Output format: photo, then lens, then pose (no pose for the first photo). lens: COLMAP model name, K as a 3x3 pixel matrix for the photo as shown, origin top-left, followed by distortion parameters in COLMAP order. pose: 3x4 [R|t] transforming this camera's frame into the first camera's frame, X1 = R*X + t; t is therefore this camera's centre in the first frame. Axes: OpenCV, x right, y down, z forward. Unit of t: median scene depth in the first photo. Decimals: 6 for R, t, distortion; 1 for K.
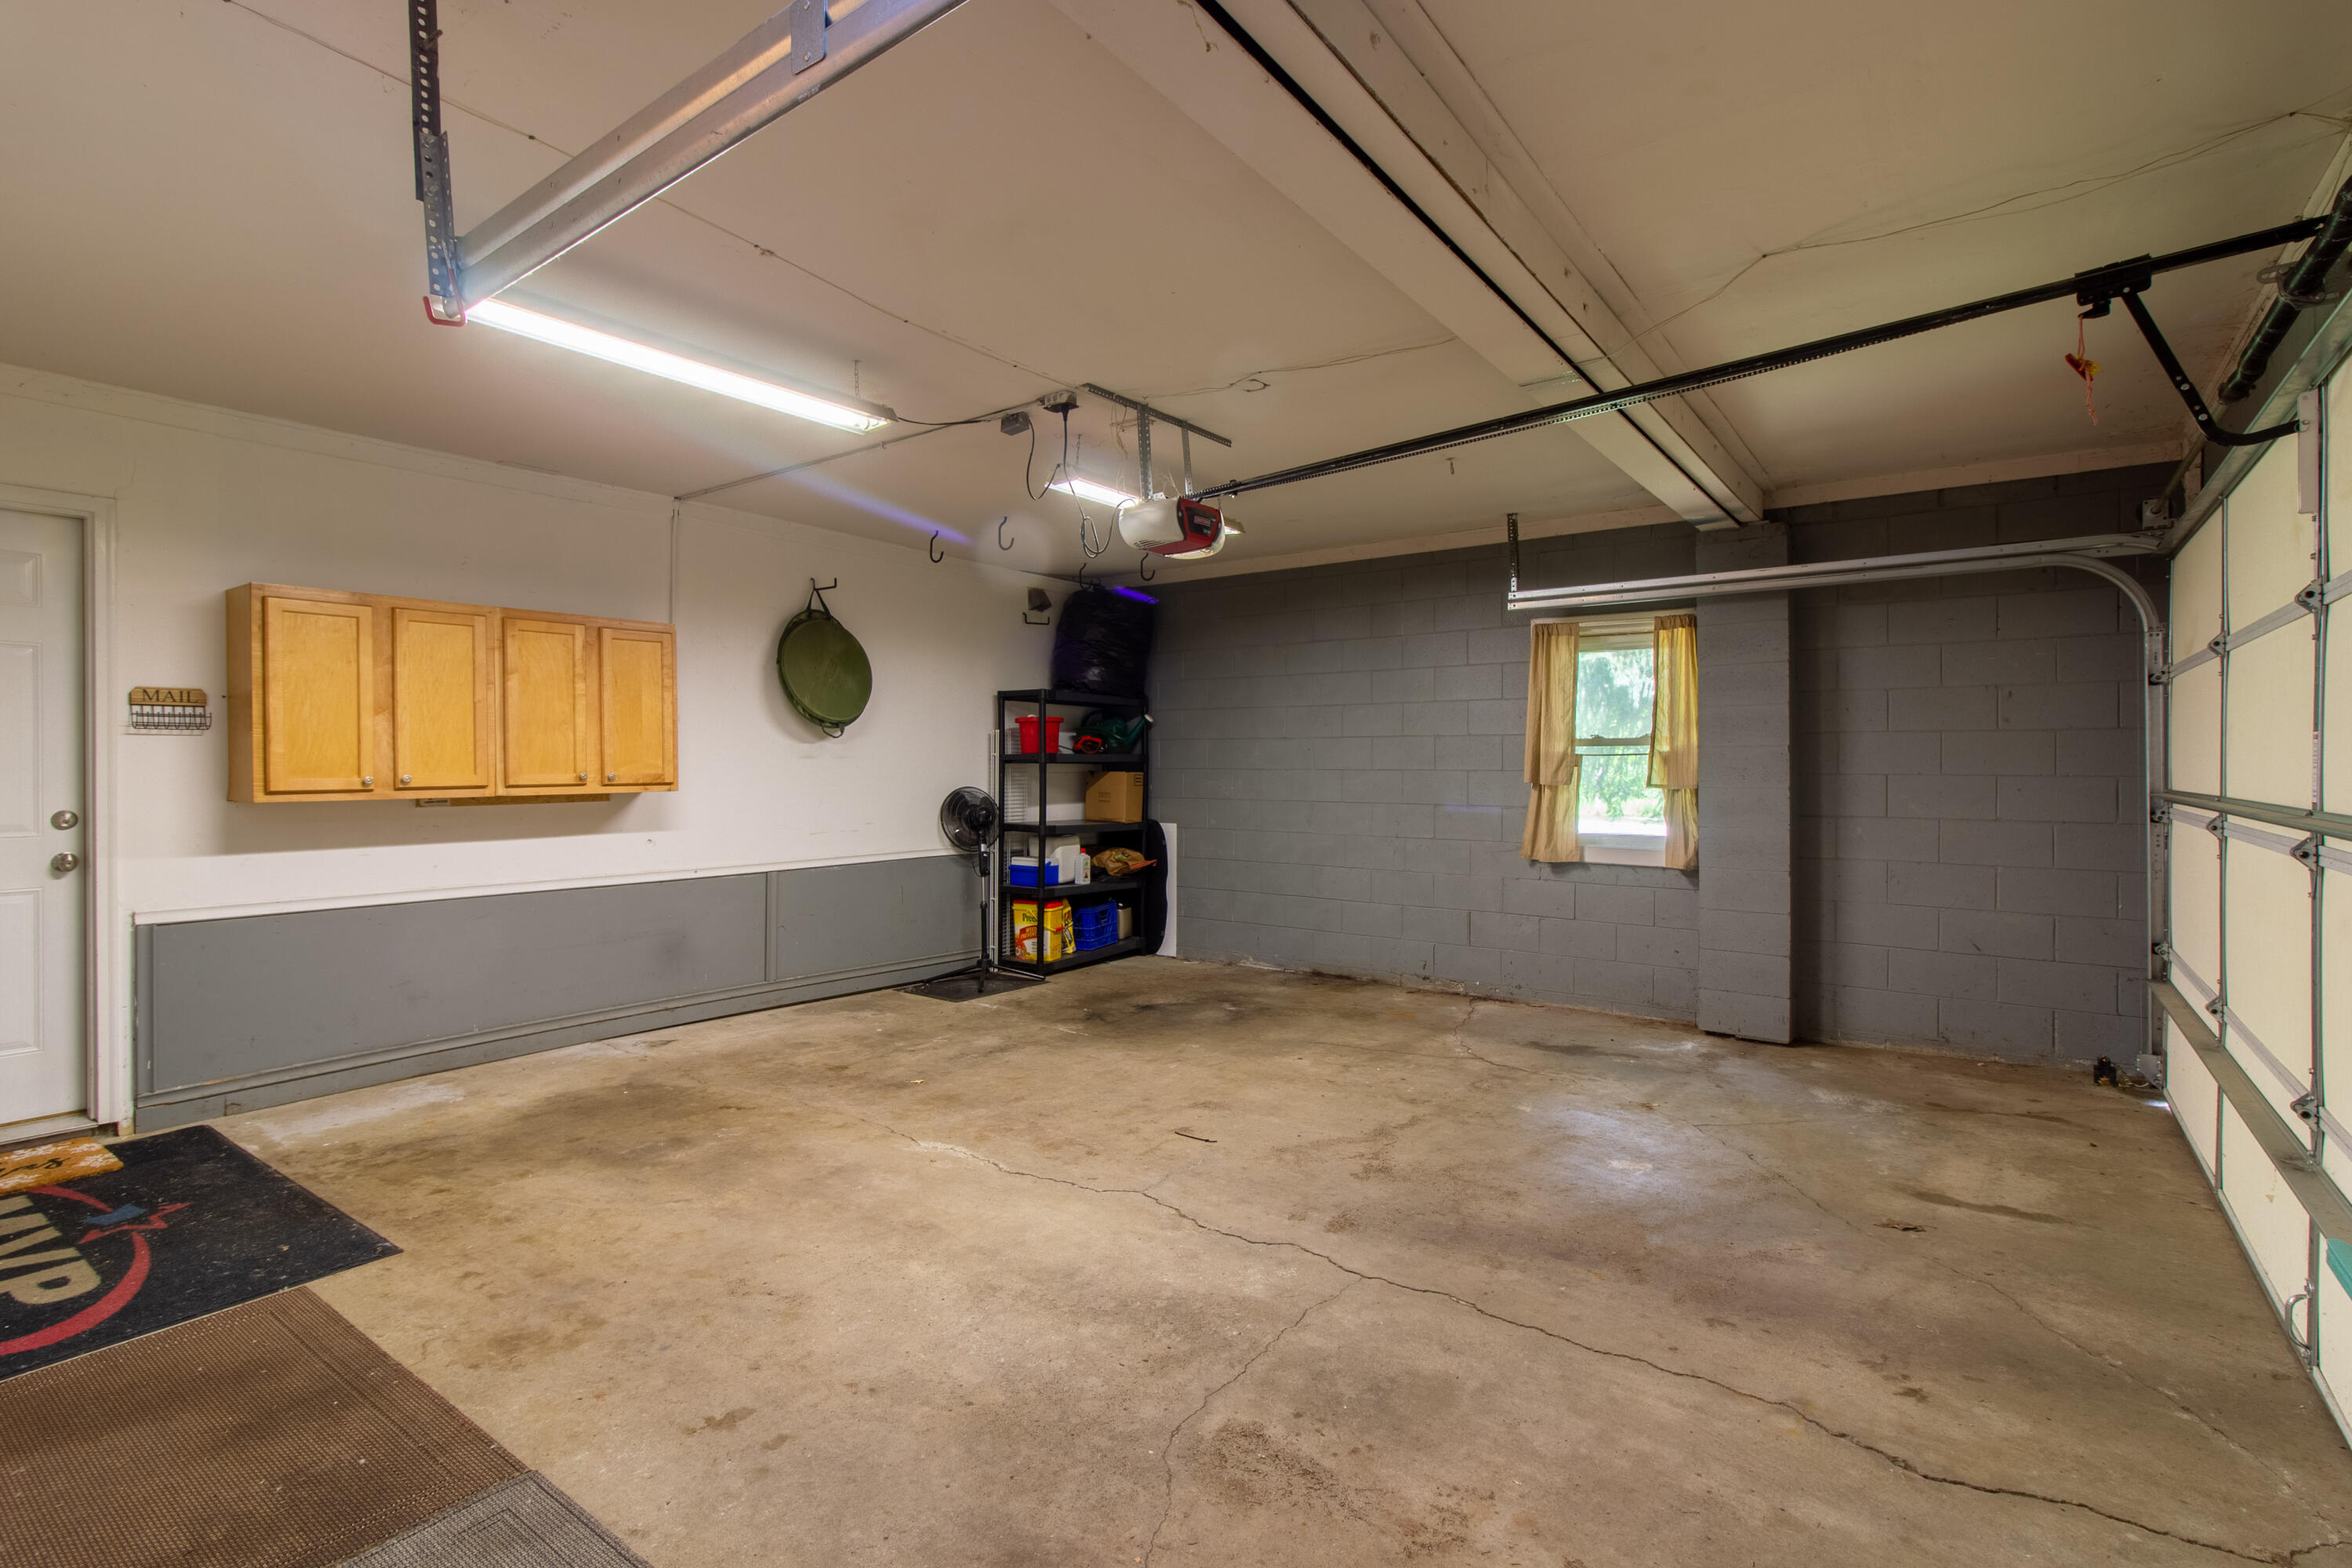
lens RADIAL K [[1083.6, 0, 1191.5], [0, 1083.6, 767.1], [0, 0, 1]] dist [0.008009, -0.001006]
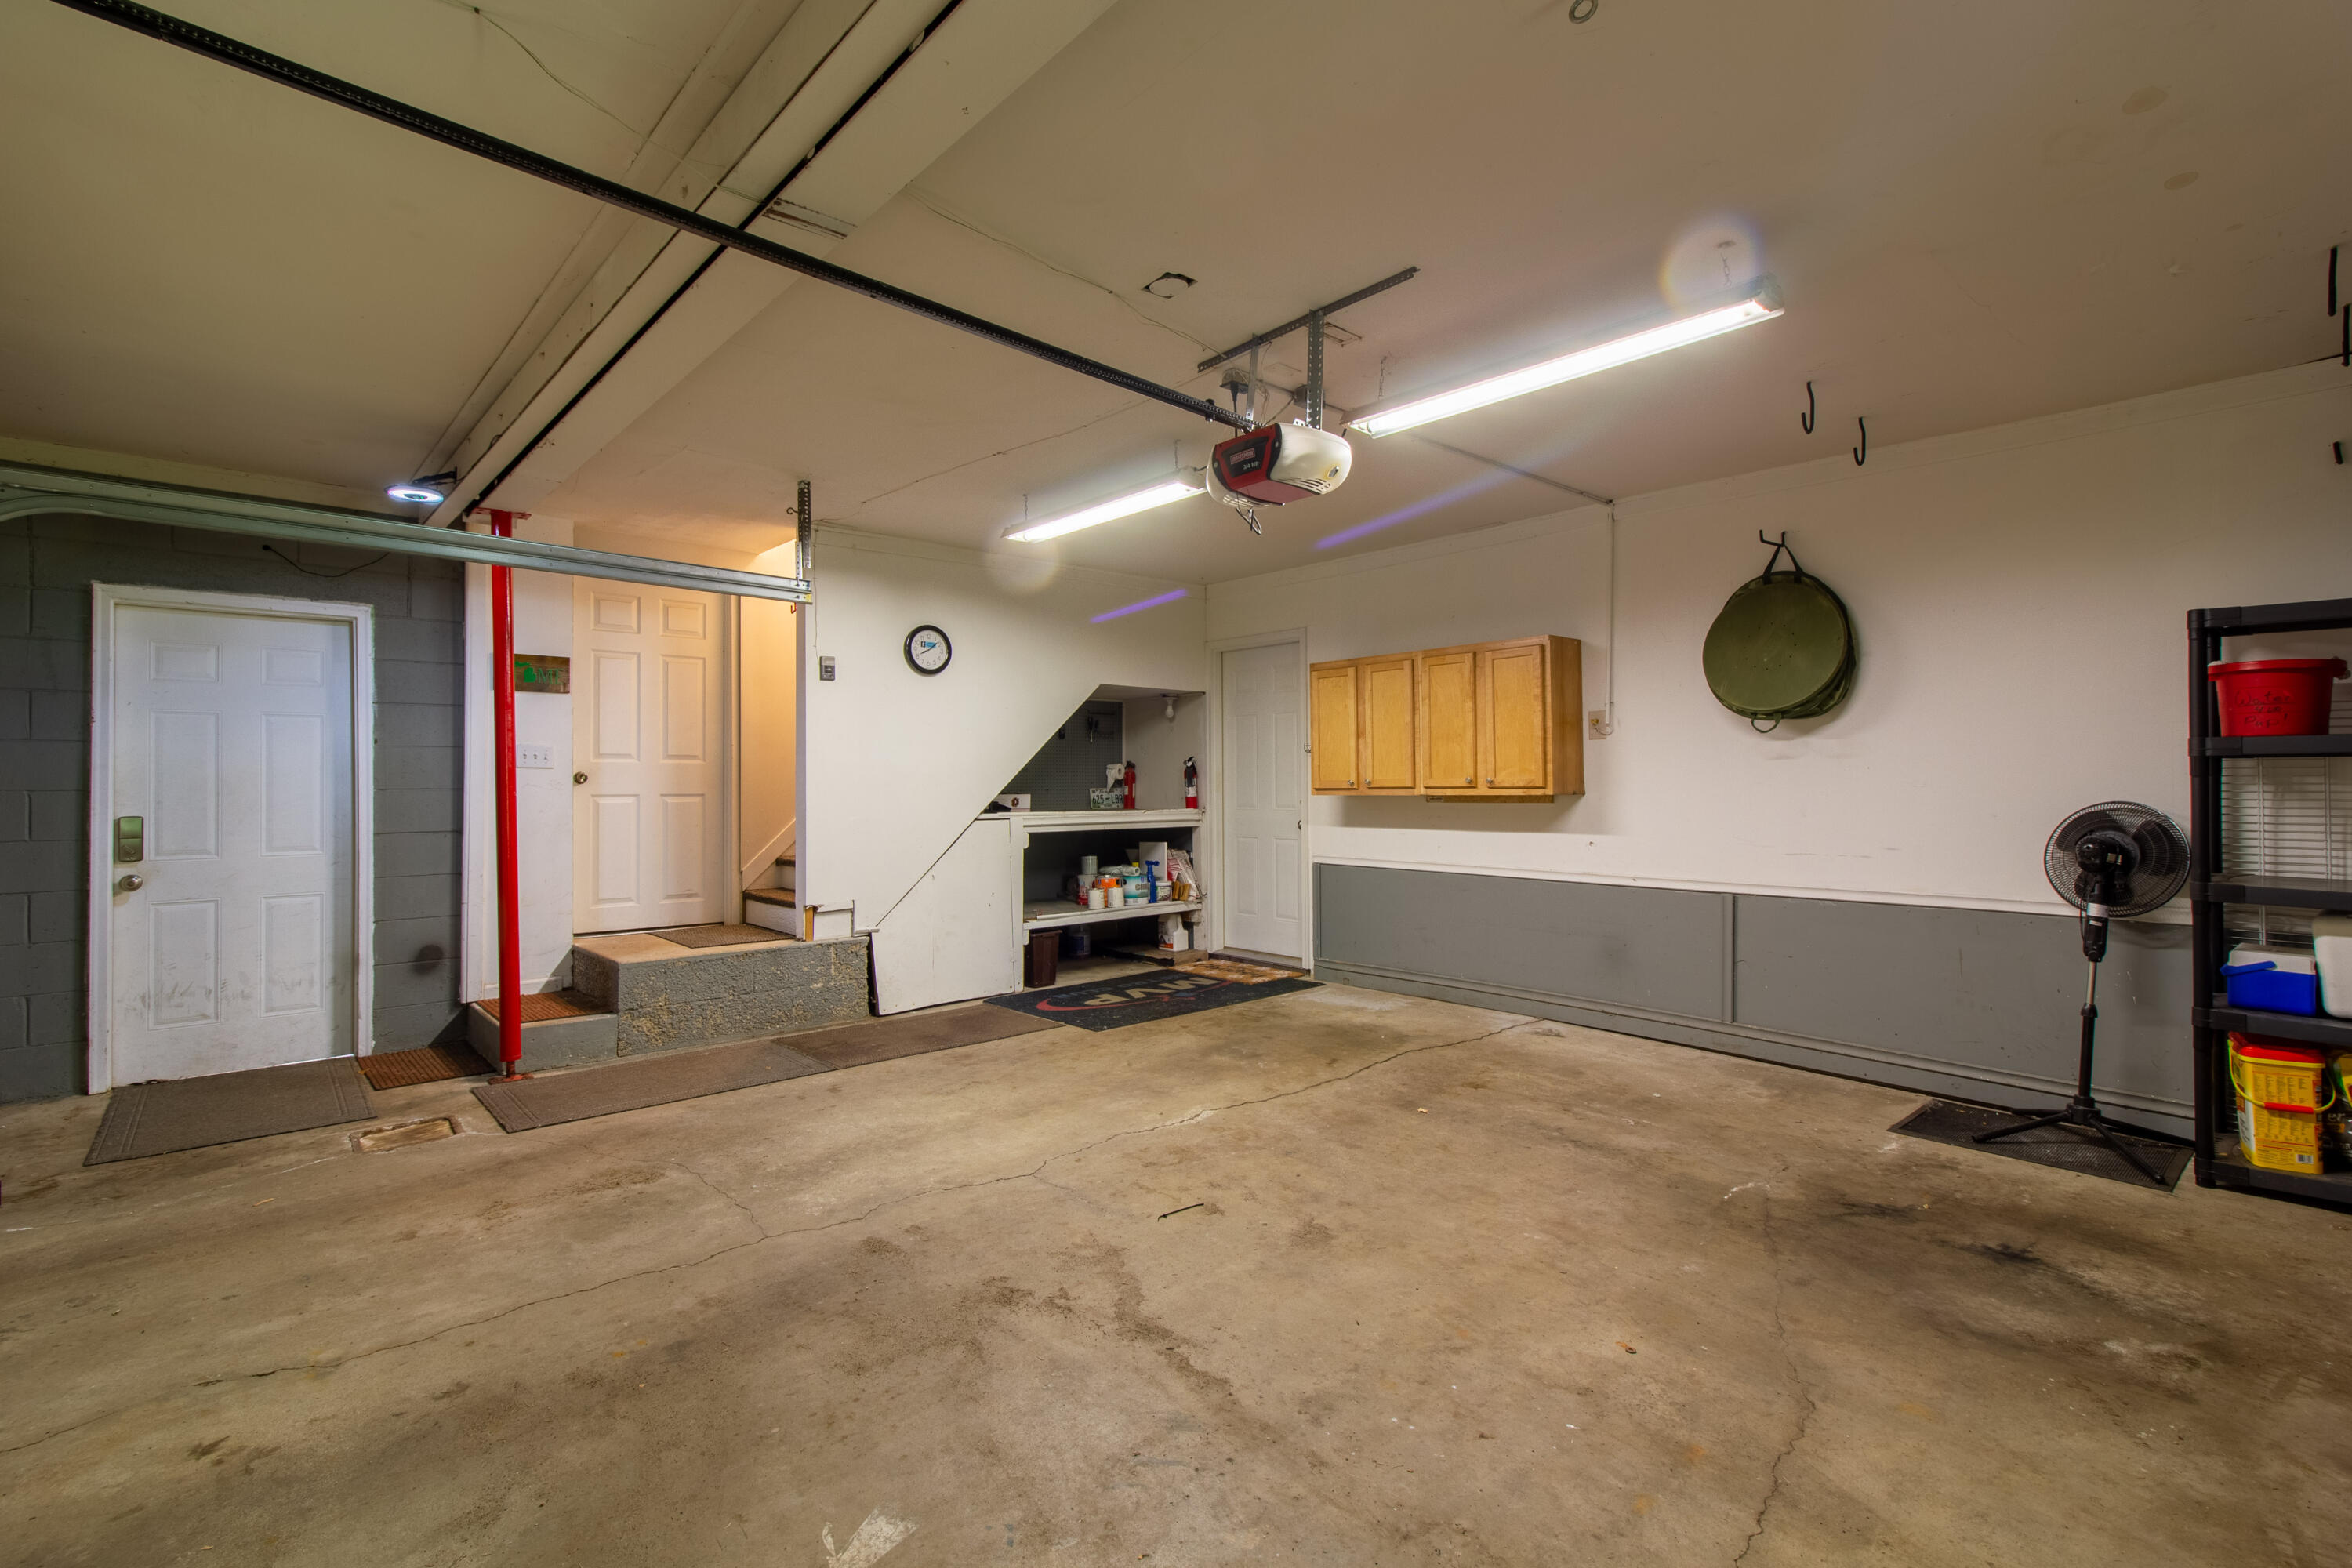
lens RADIAL K [[1083.6, 0, 1191.5], [0, 1083.6, 767.1], [0, 0, 1]] dist [0.008009, -0.001006]
pose [[-0.205370, -0.009118, -0.978642, 0.864167], [0.005003, 0.999934, -0.010367, 0.006788], [0.978672, -0.007025, -0.205311, 1.239499]]
